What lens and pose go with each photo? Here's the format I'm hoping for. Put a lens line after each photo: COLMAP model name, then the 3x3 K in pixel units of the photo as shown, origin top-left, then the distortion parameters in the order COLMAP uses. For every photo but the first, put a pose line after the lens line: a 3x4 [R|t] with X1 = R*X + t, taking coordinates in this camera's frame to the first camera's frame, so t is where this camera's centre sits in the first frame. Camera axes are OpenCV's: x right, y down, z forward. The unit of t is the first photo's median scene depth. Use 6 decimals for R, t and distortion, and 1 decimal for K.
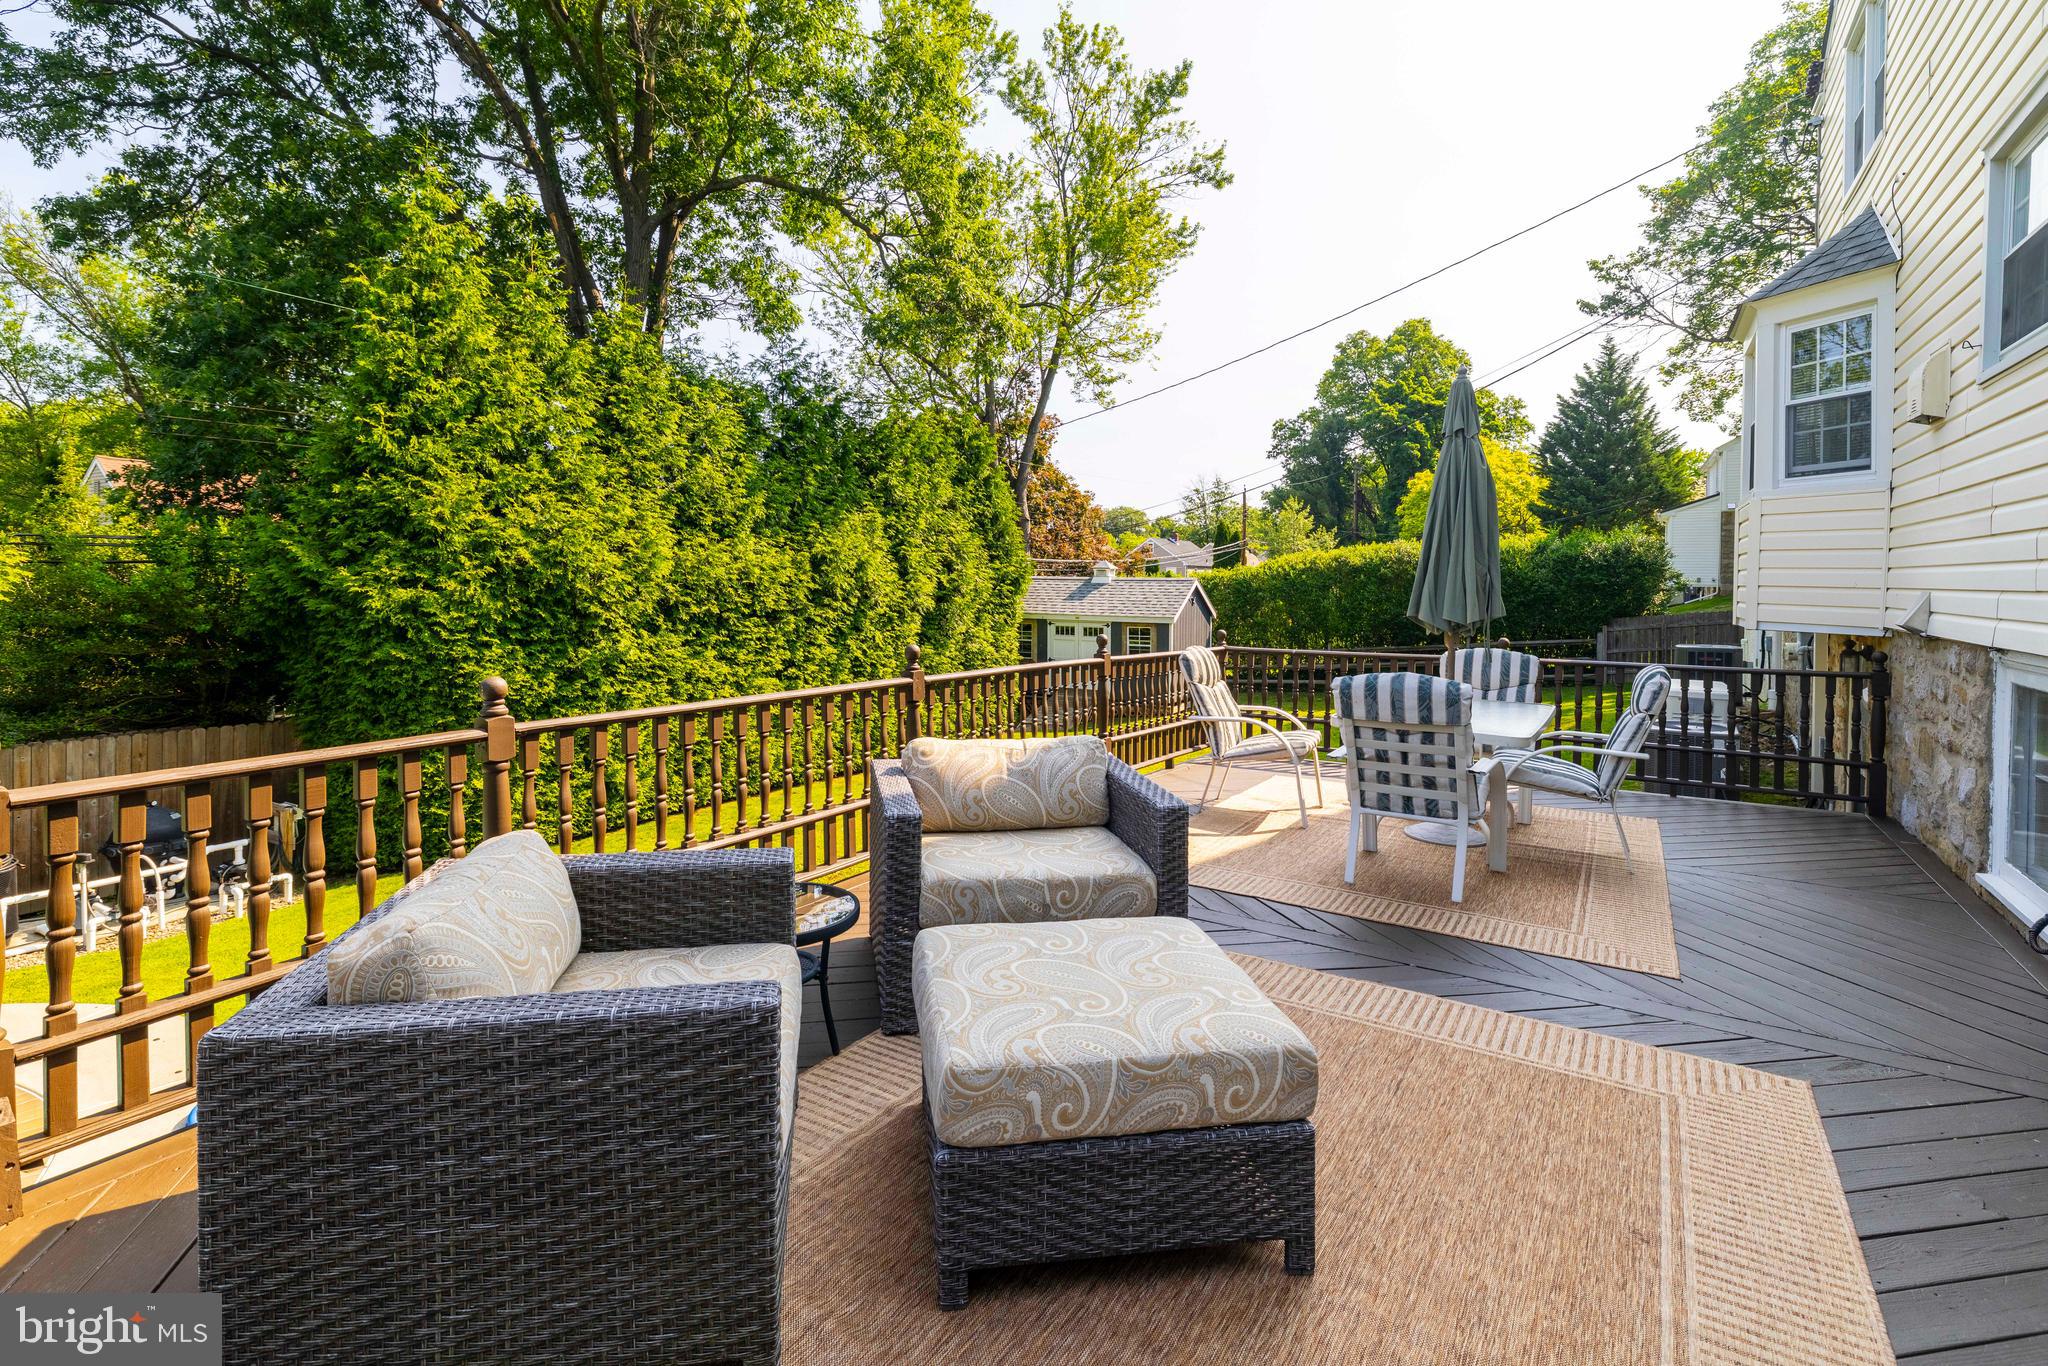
lens RADIAL K [[995.1, 0, 1008.6], [0, 995.1, 598.3], [0, 0, 1]] dist [-0.011872, 0.000456]
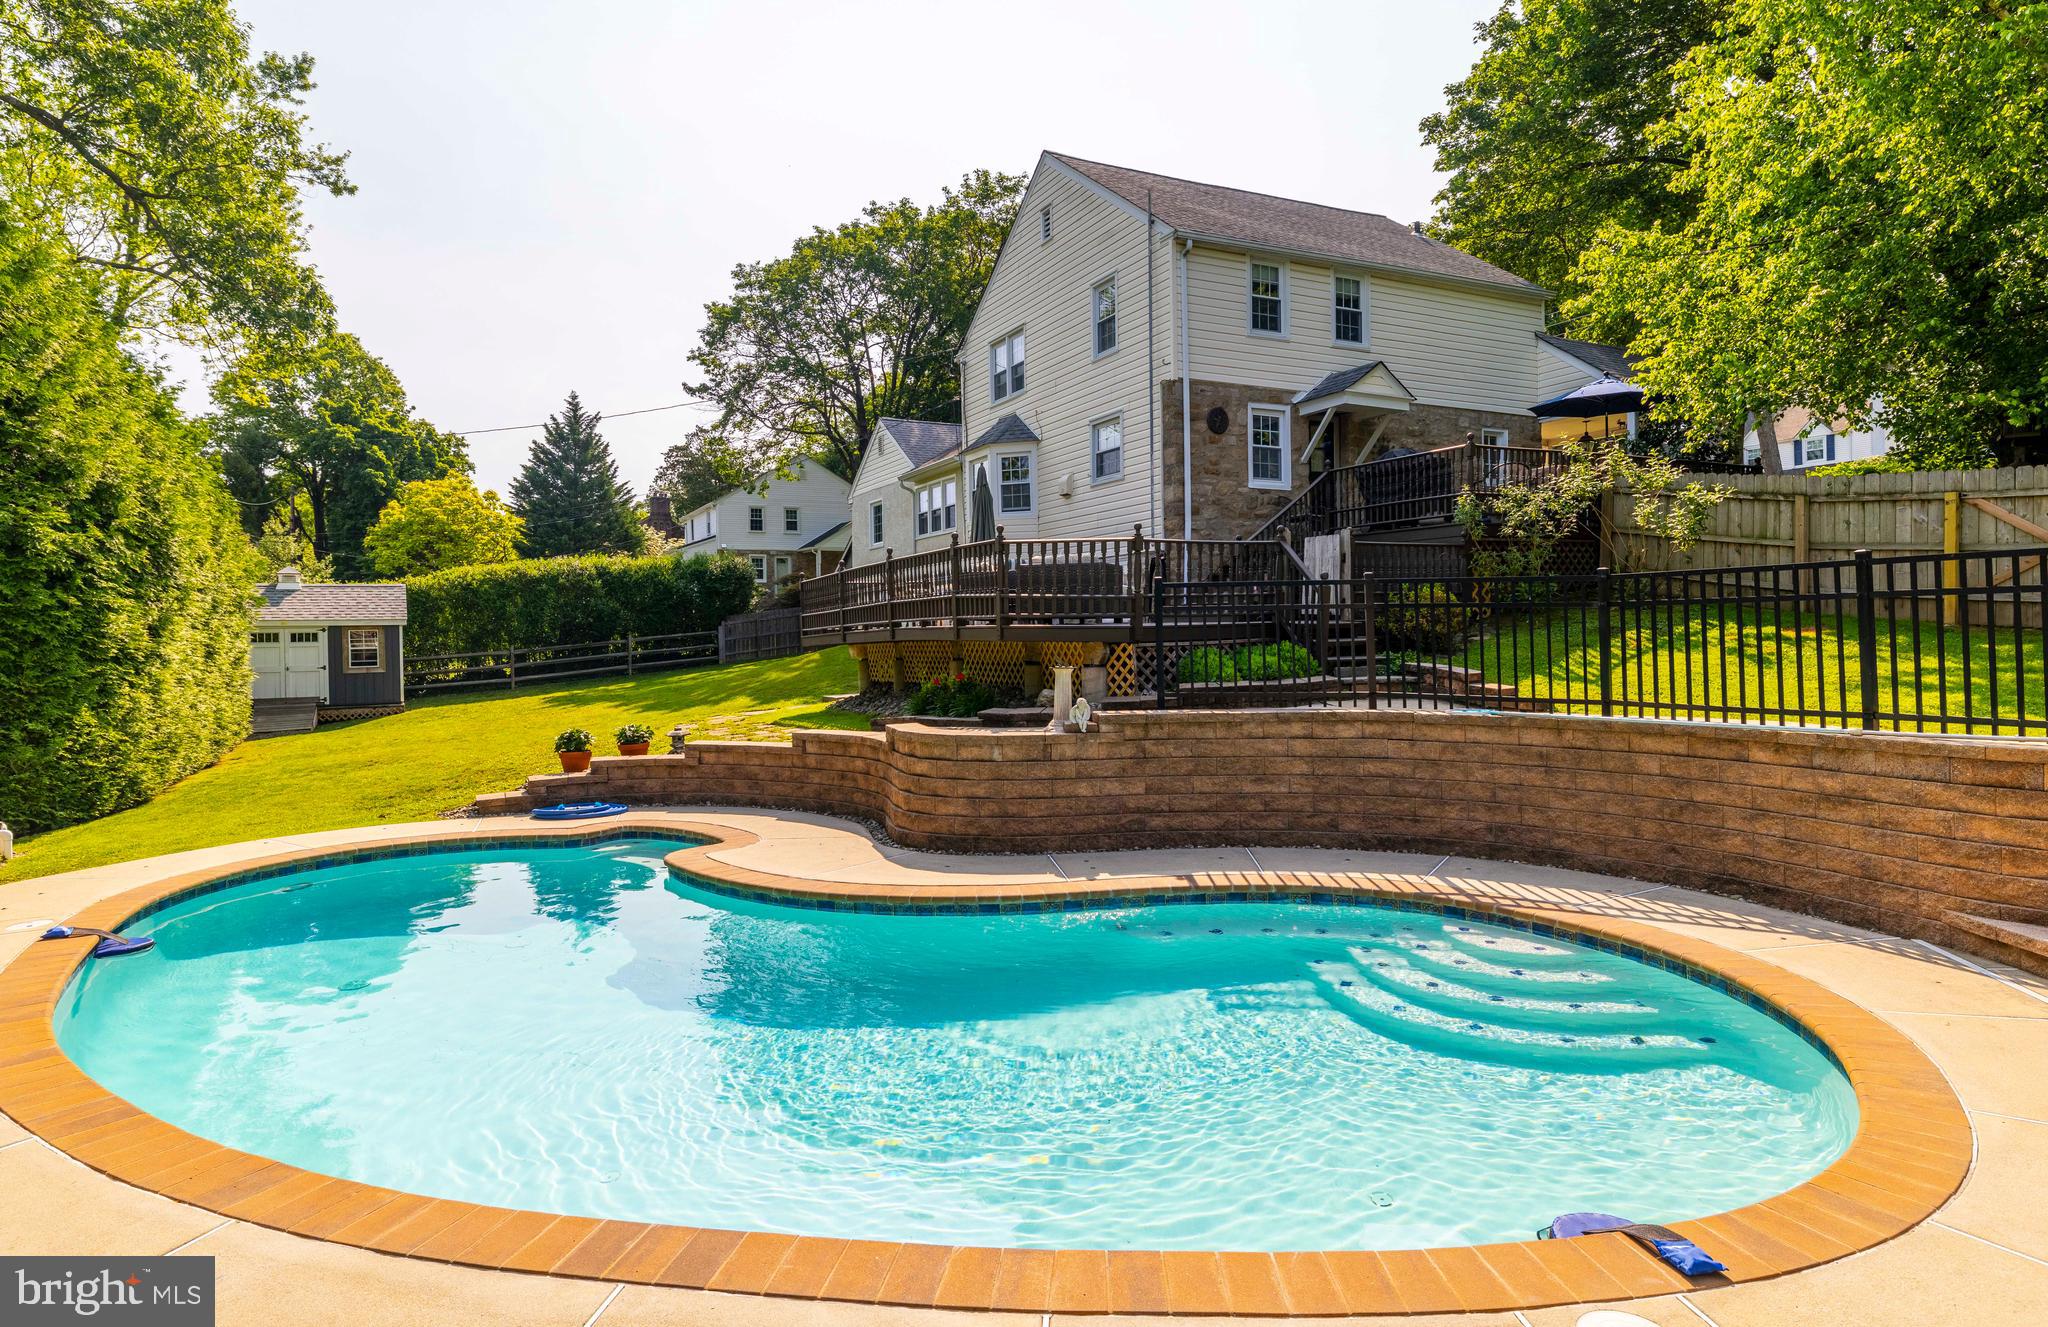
lens RADIAL K [[1139.4, 0, 1002.8], [0, 1139.4, 626.8], [0, 0, 1]] dist [0.004079, 0.000666]
pose [[0.531687, -0.012506, 0.846848, -0.389374], [0.037652, 0.999251, -0.008883, 0.046103], [-0.846103, 0.036608, 0.531760, -0.134125]]
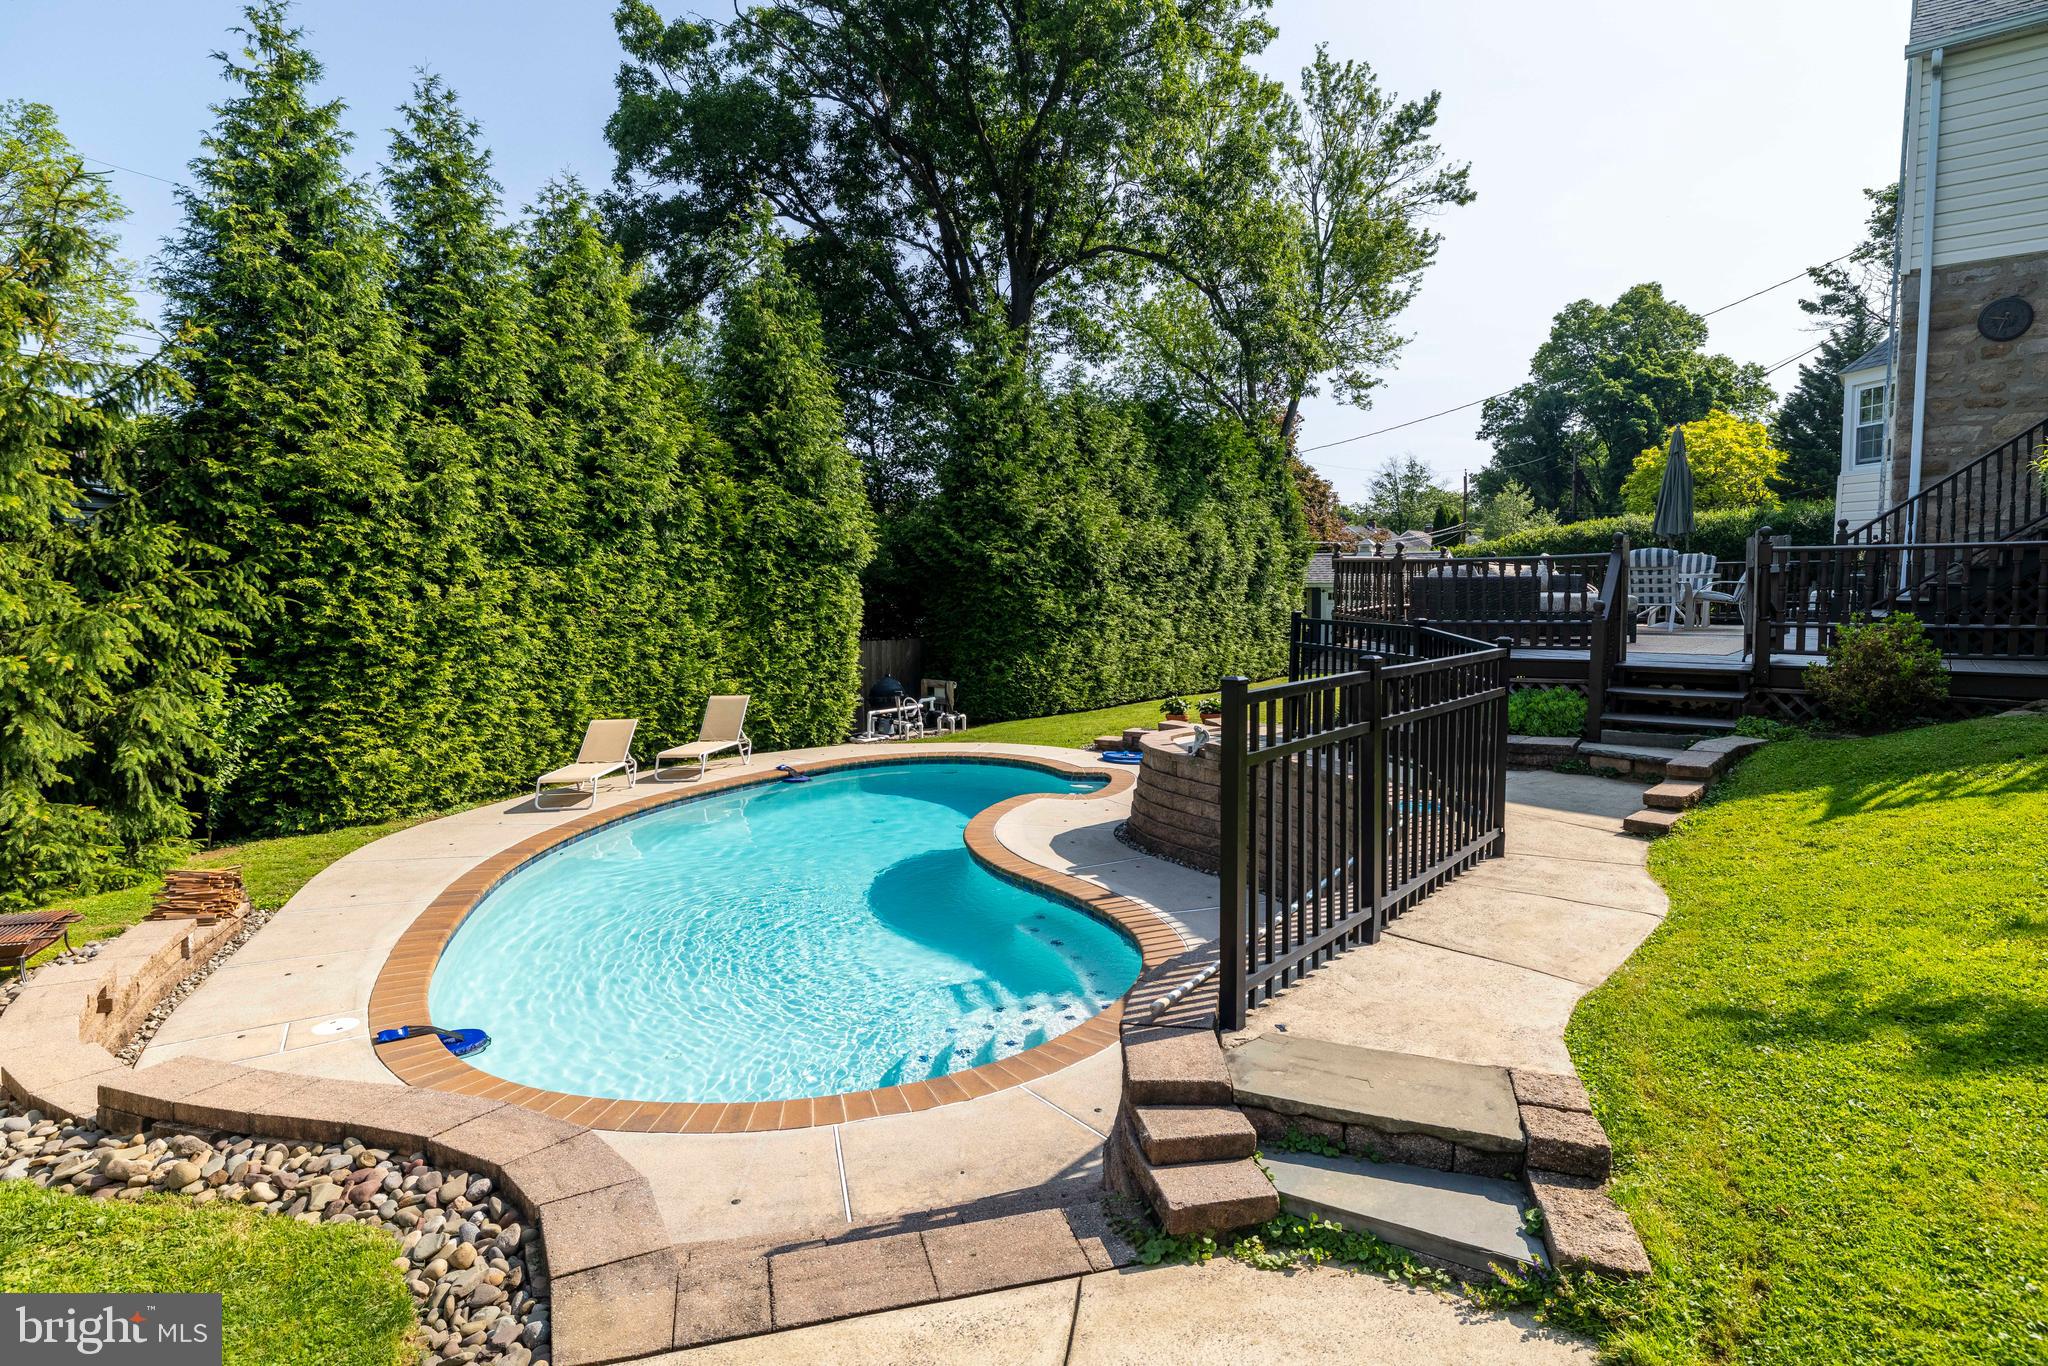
lens RADIAL K [[1084.0, 0, 1017.7], [0, 1084.0, 666.7], [0, 0, 1]] dist [0.003865, -0.002805]
pose [[0.991700, -0.009228, -0.128244, -0.131405], [0.016884, 0.998131, 0.058737, 0.027473], [0.127463, -0.060414, 0.990002, -0.303738]]
